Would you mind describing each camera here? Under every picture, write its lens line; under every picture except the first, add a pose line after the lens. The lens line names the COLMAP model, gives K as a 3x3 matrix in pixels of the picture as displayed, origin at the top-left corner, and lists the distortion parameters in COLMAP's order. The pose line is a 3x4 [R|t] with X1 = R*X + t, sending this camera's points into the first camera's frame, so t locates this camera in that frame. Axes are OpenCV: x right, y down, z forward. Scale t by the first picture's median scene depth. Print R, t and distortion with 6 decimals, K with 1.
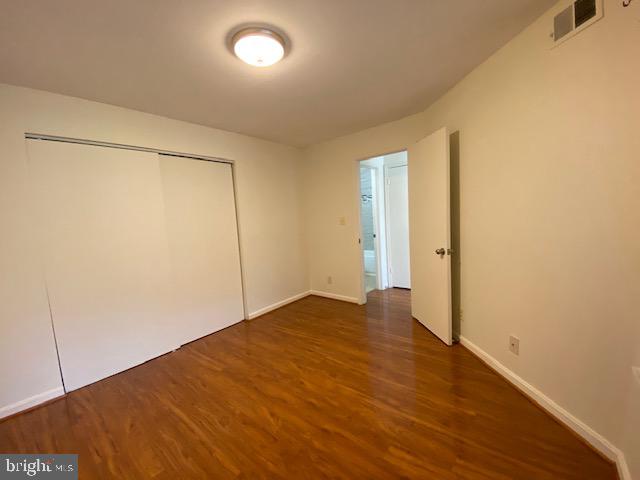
lens RADIAL K [[259.4, 0, 319.6], [0, 259.4, 238.5], [0, 0, 1]] dist [0.022499, -0.020285]
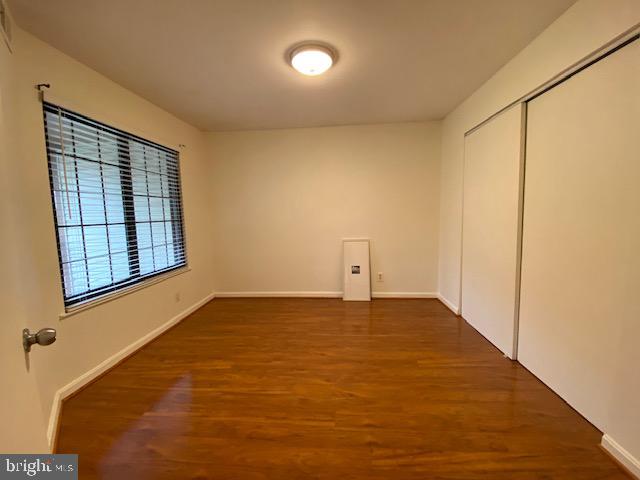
lens RADIAL K [[259.4, 0, 319.6], [0, 259.4, 238.5], [0, 0, 1]] dist [0.022499, -0.020285]
pose [[-0.814404, 0.137556, -0.563759, 0.460660], [0.020303, 0.977659, 0.209216, -0.154590], [0.579943, 0.158940, -0.799002, 1.839504]]
